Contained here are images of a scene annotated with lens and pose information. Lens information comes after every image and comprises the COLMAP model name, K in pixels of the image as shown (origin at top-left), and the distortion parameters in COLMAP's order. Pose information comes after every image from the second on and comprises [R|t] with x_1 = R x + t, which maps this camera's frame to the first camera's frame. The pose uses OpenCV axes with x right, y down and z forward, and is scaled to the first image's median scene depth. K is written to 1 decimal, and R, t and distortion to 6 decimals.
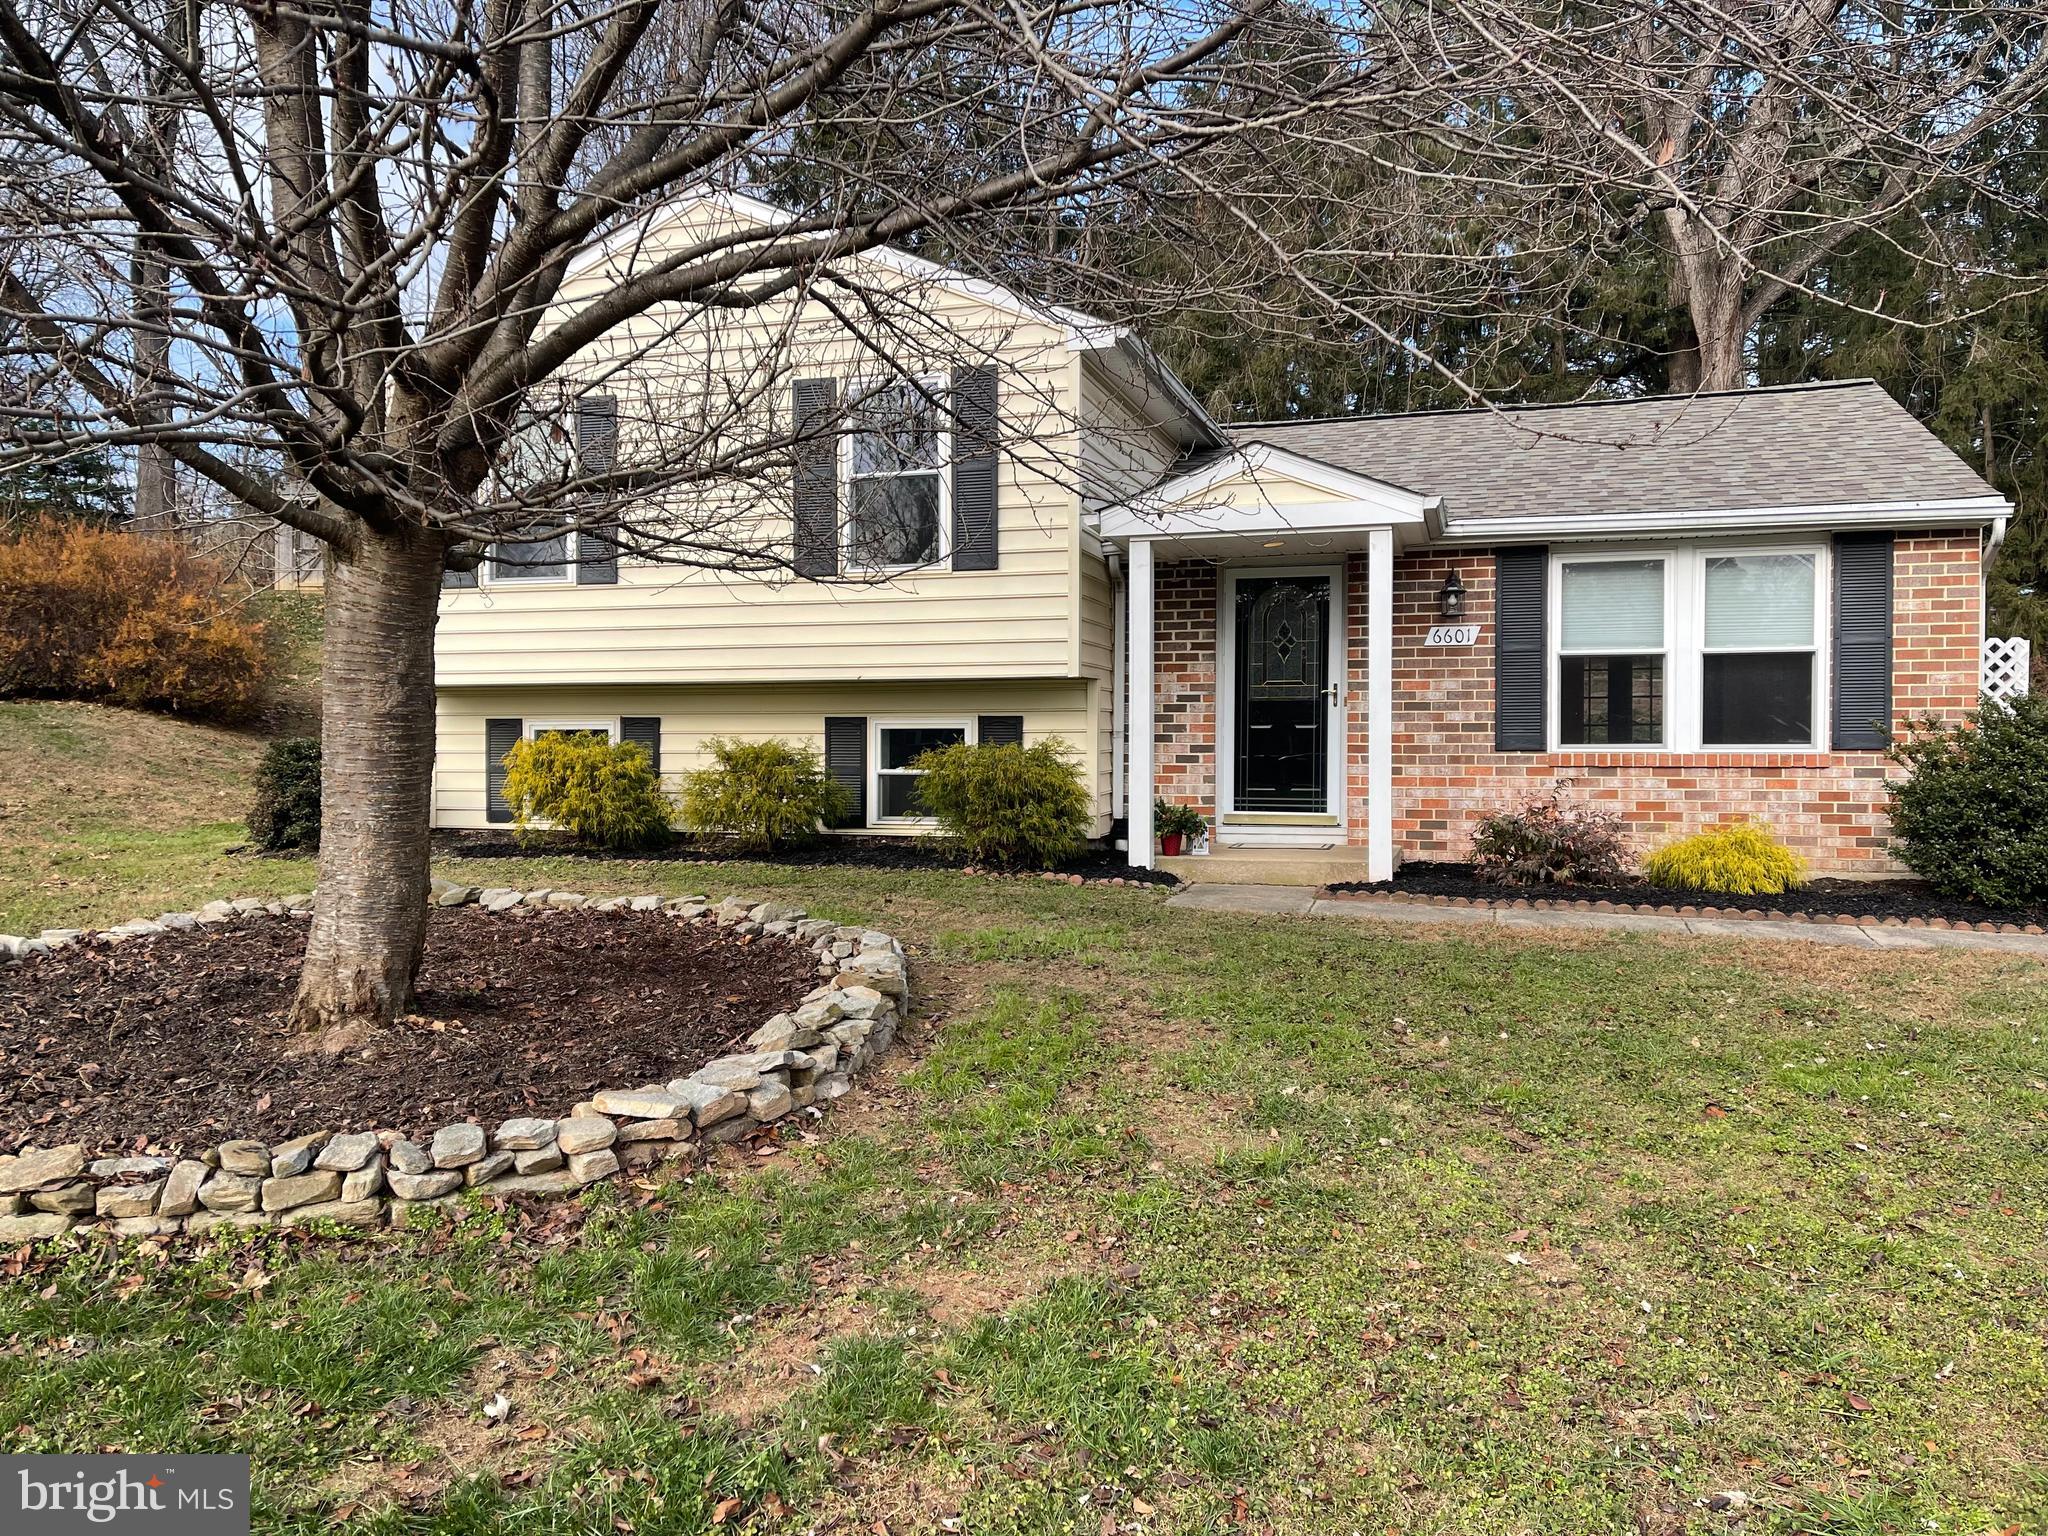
lens RADIAL K [[1545.1, 0, 1024.0], [0, 1545.1, 768.0], [0, 0, 1]] dist [0.116218, -0.162509]
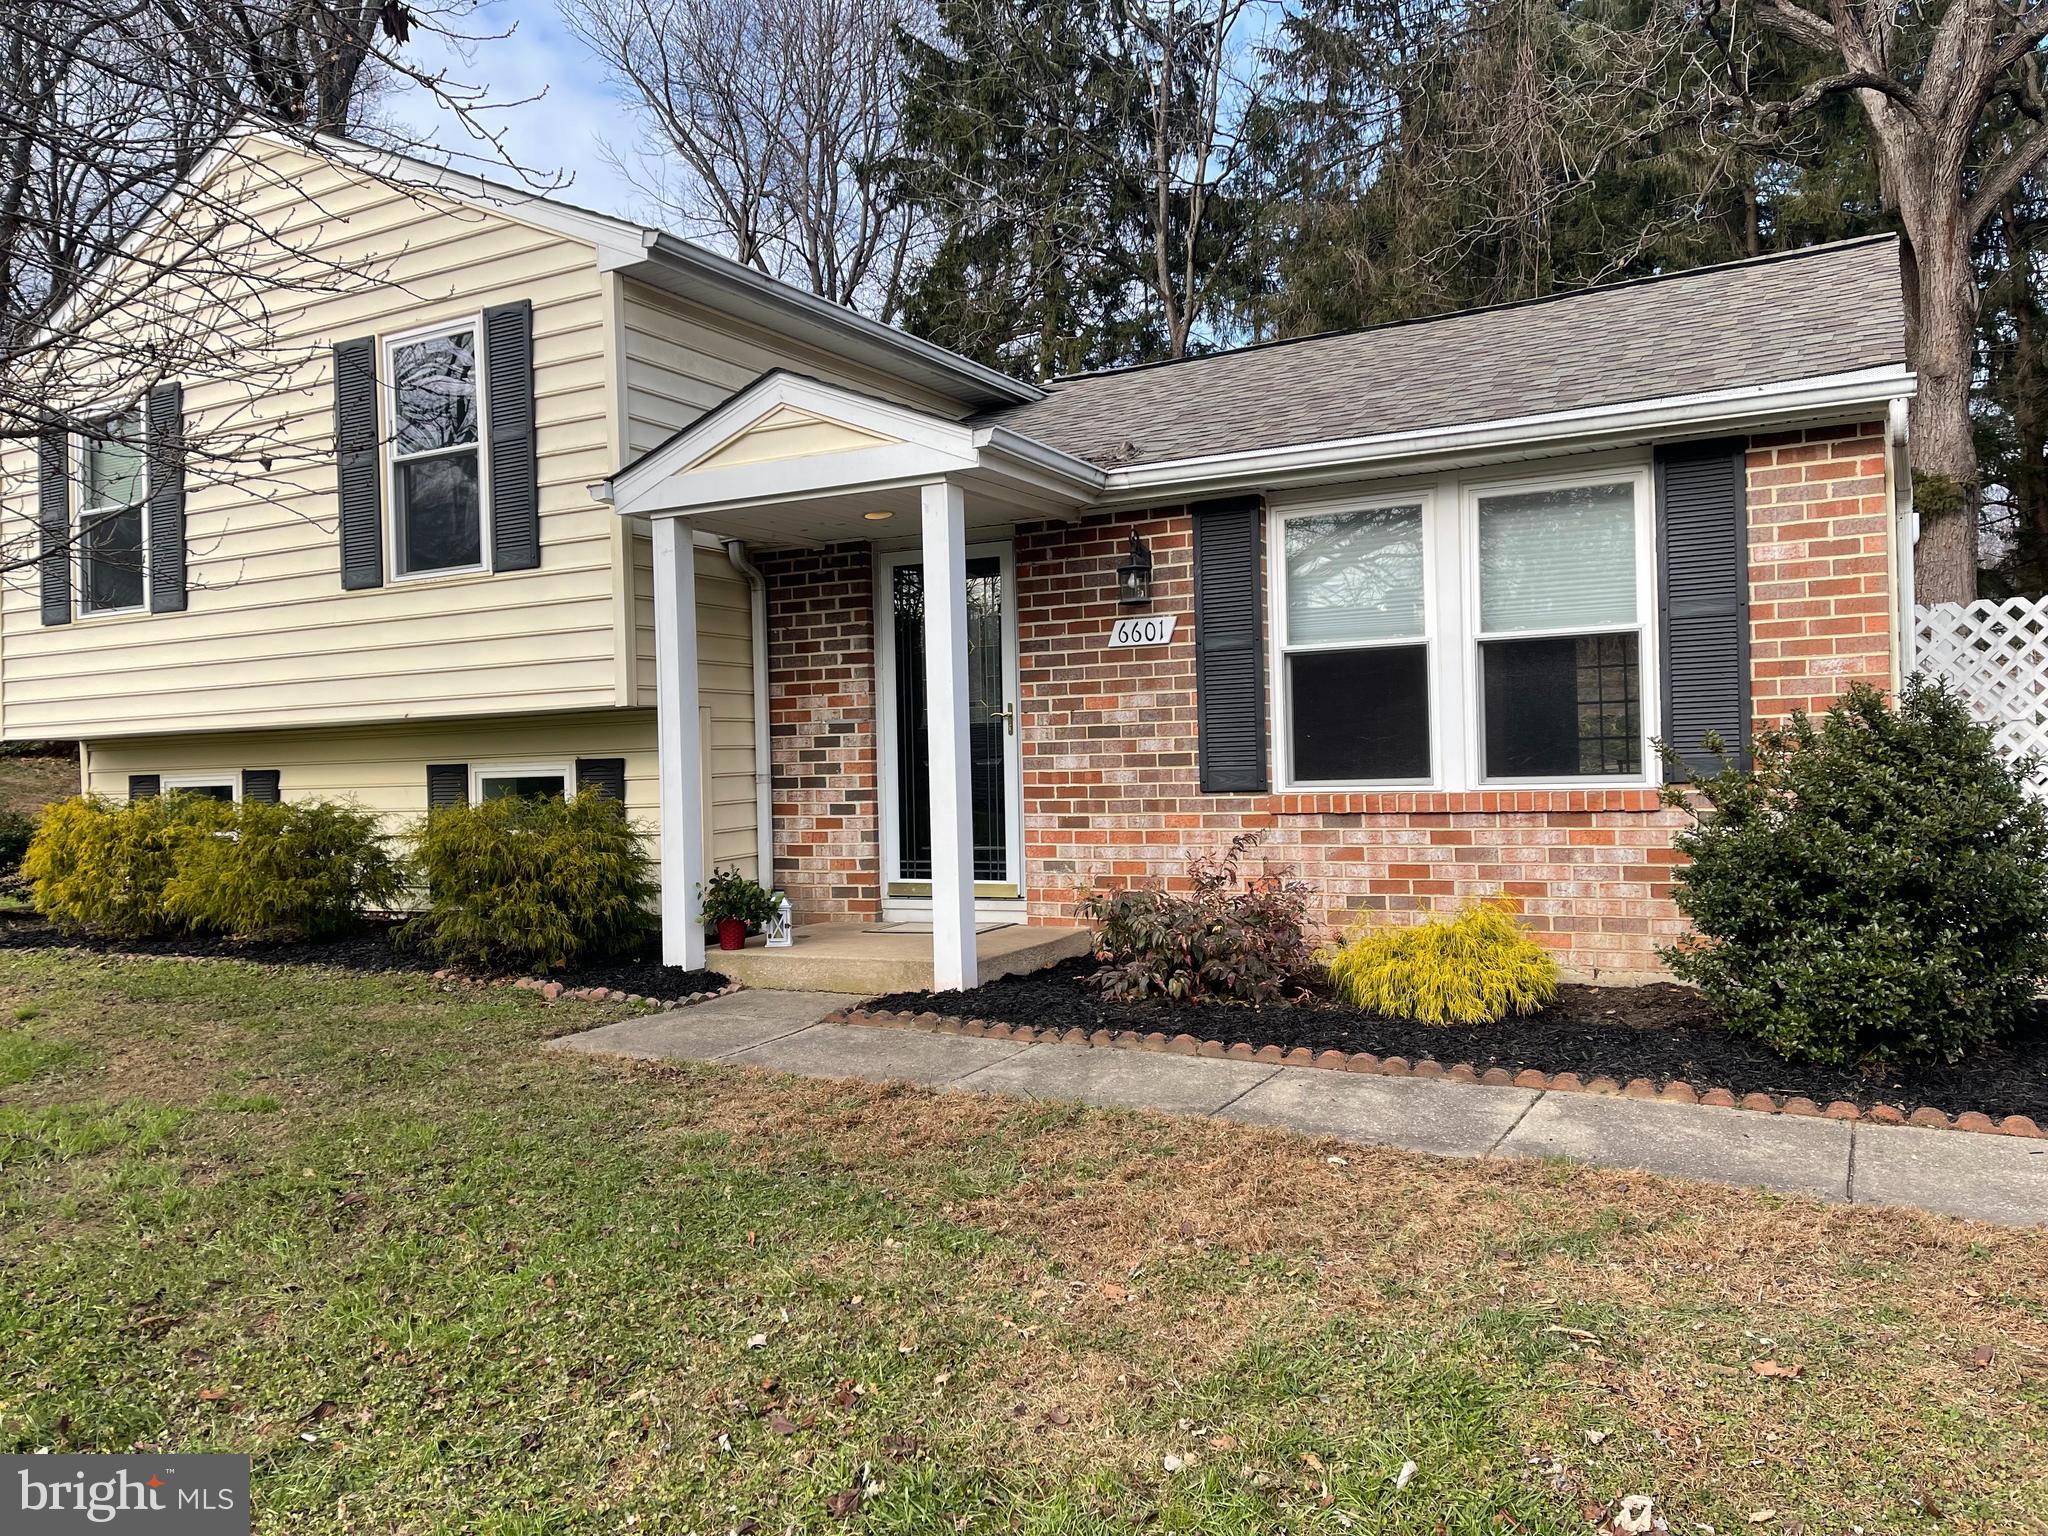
lens RADIAL K [[1545.1, 0, 1024.0], [0, 1545.1, 768.0], [0, 0, 1]] dist [0.116218, -0.162509]
pose [[0.978414, -0.025950, -0.205018, 0.369231], [0.023938, 0.999638, -0.012284, -0.015495], [0.205263, 0.007111, 0.978681, 0.304103]]
